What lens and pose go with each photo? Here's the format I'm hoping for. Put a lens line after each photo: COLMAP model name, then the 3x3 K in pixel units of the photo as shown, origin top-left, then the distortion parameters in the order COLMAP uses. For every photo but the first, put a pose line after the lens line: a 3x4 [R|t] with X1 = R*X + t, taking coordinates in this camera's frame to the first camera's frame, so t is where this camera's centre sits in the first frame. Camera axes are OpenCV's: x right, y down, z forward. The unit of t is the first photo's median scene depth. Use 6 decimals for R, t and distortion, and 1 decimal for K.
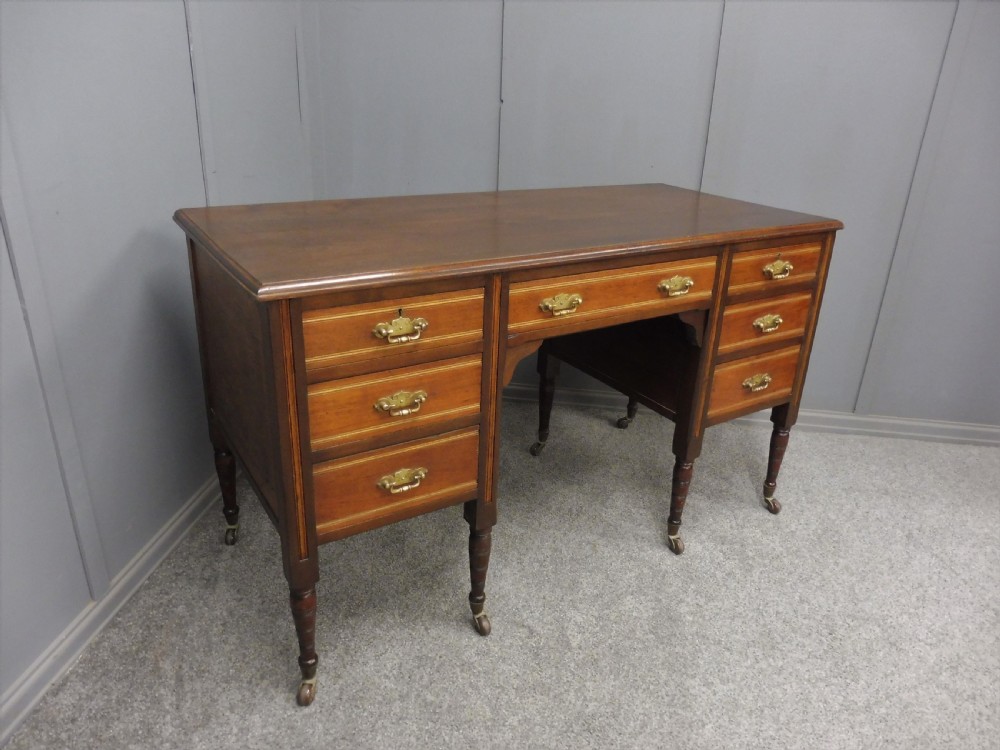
lens RADIAL K [[728.1, 0, 500.0], [0, 728.1, 375.0], [0, 0, 1]] dist [-0.040553, 0.005038]
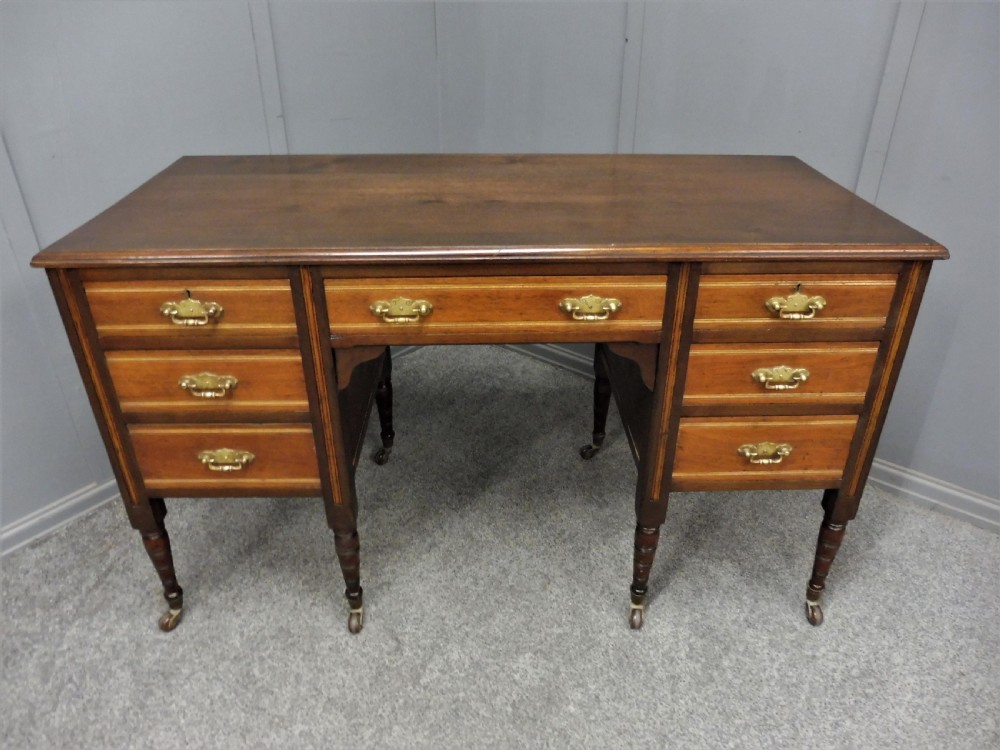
lens RADIAL K [[723.8, 0, 499.4], [0, 723.8, 376.8], [0, 0, 1]] dist [-0.035206, 0.003724]
pose [[0.854418, 0.218479, -0.471419, 0.540126], [-0.169025, 0.974823, 0.145435, -0.147755], [0.491325, -0.044581, 0.869835, 0.293221]]
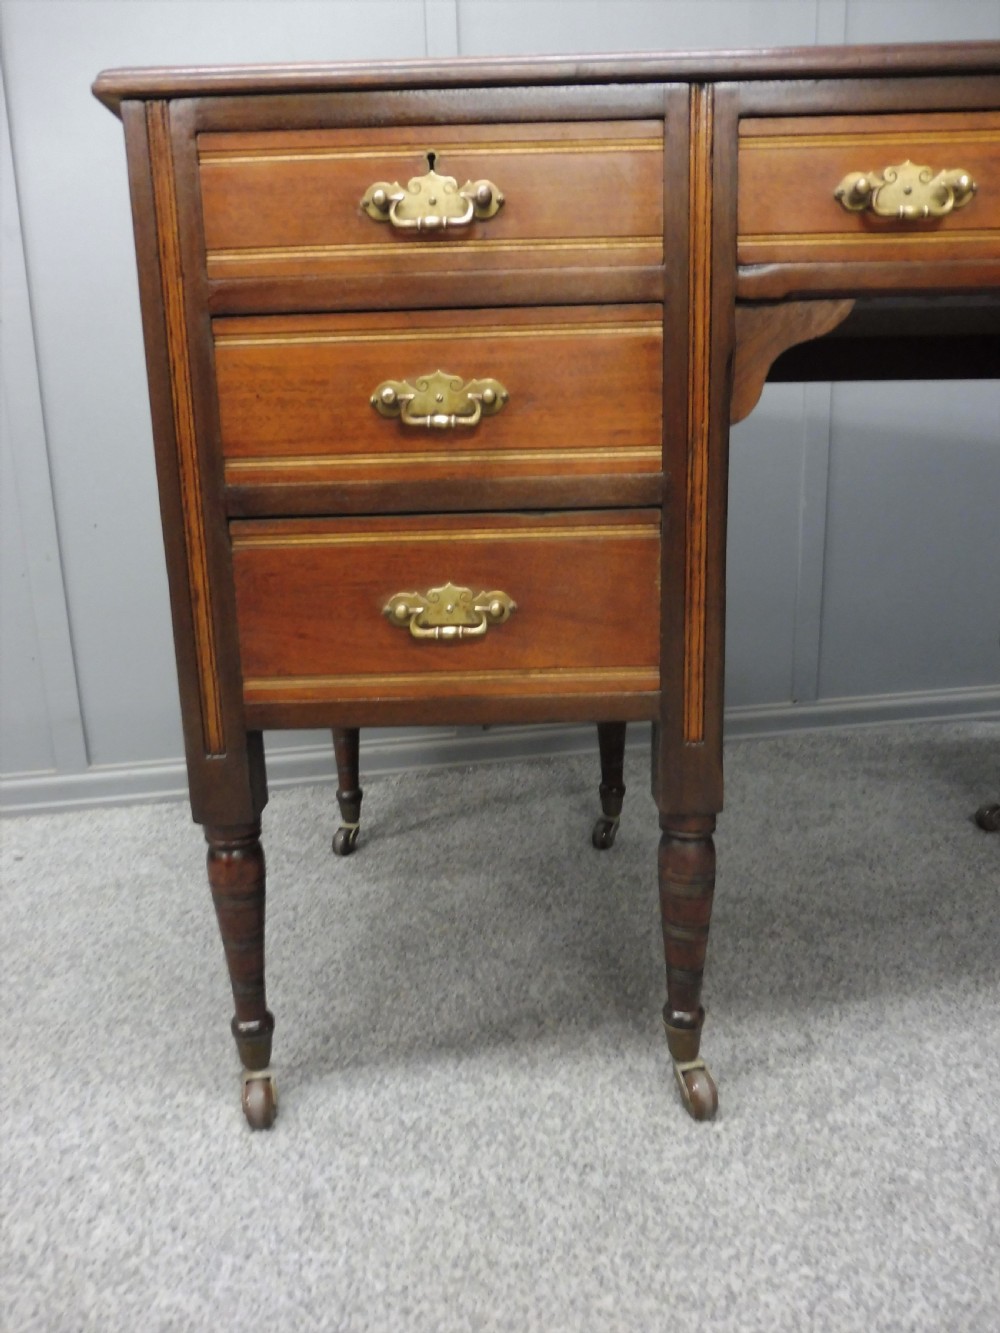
lens RADIAL K [[970.6, 0, 496.3], [0, 970.6, 667.2], [0, 0, 1]] dist [-0.040553, 0.005038]
pose [[0.840035, 0.047713, -0.540430, 0.167416], [-0.149264, 0.978009, -0.145667, 0.219764], [0.521595, 0.203032, 0.828683, 0.485496]]
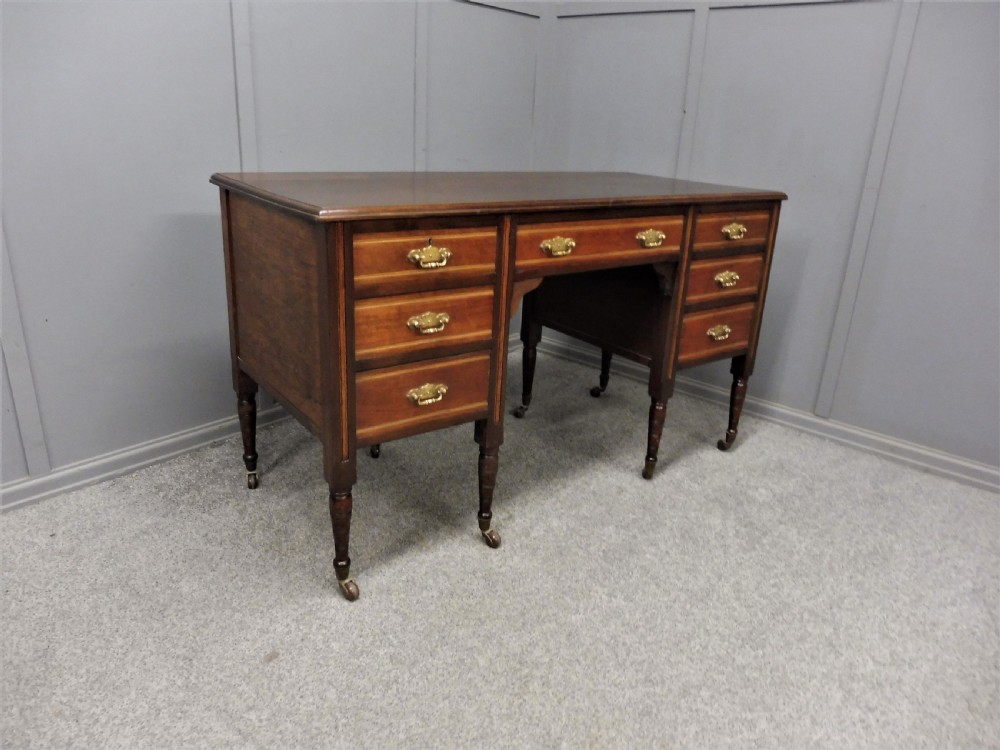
lens RADIAL K [[728.1, 0, 500.0], [0, 728.1, 375.0], [0, 0, 1]] dist [-0.040553, 0.005038]
pose [[0.997359, -0.016942, 0.070632, -0.087643], [0.020315, 0.998674, -0.047304, 0.148981], [-0.069737, 0.048614, 0.996380, -0.140137]]
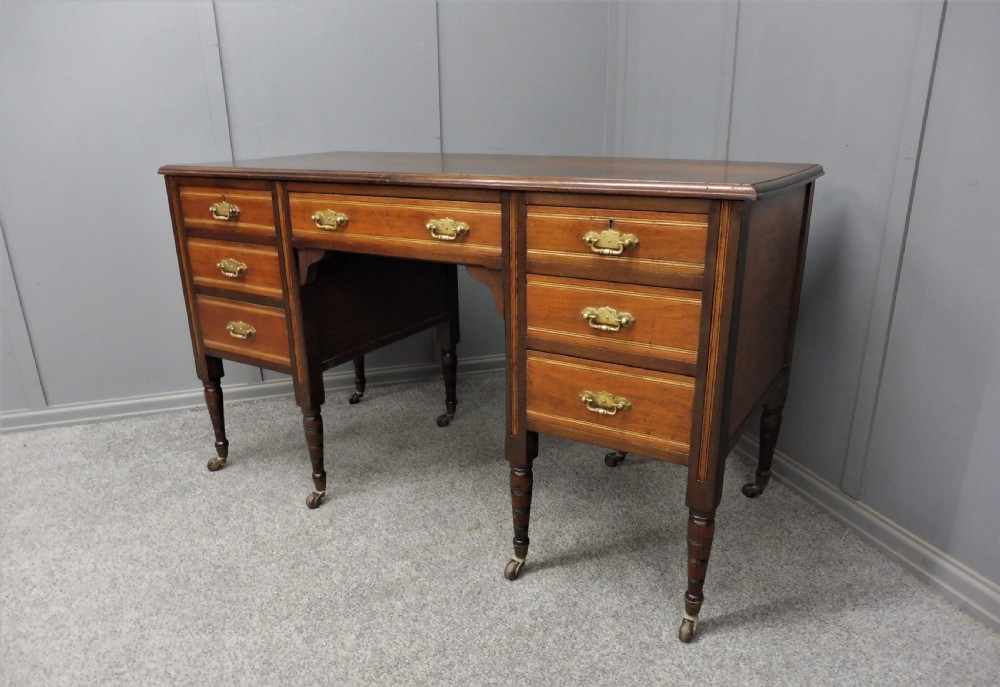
lens RADIAL K [[724.8, 0, 503.3], [0, 724.8, 376.8], [0, 0, 1]] dist [-0.016967, -0.002797]
pose [[0.441289, 0.257712, -0.859563, 1.108409], [-0.322865, 0.939325, 0.115871, -0.078138], [0.837271, 0.226390, 0.497720, 0.658738]]
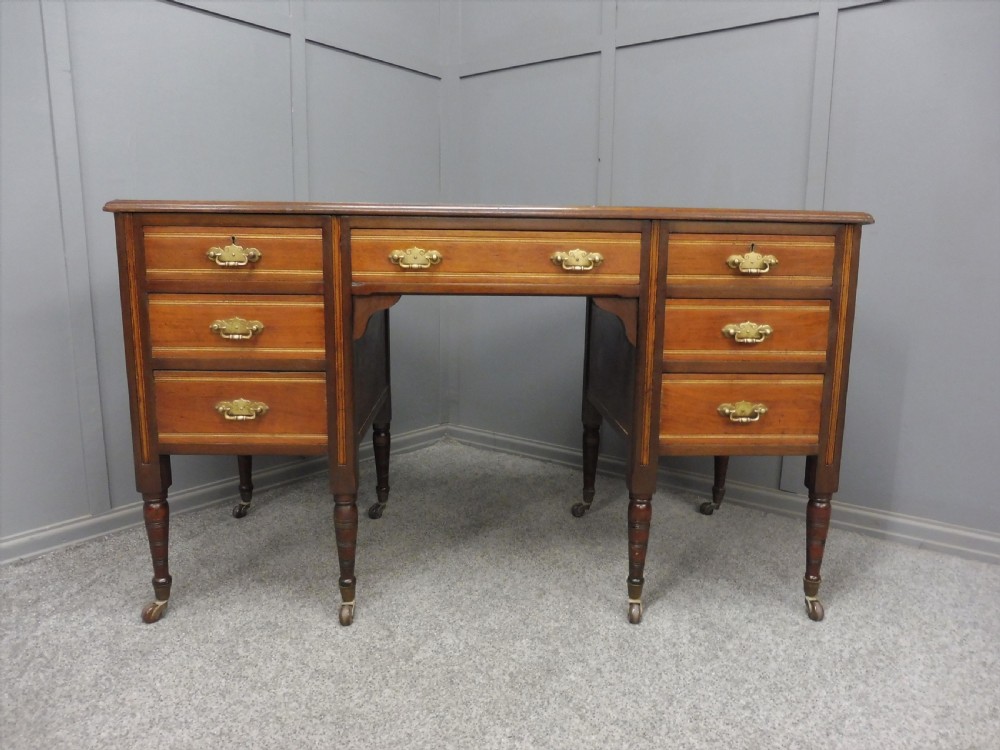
lens RADIAL K [[723.8, 0, 499.4], [0, 723.8, 376.8], [0, 0, 1]] dist [-0.035206, 0.003724]
pose [[0.865076, 0.055140, -0.498601, 0.615472], [-0.174115, 0.965153, -0.195356, 0.206321], [0.470455, 0.255812, 0.844531, 0.246299]]
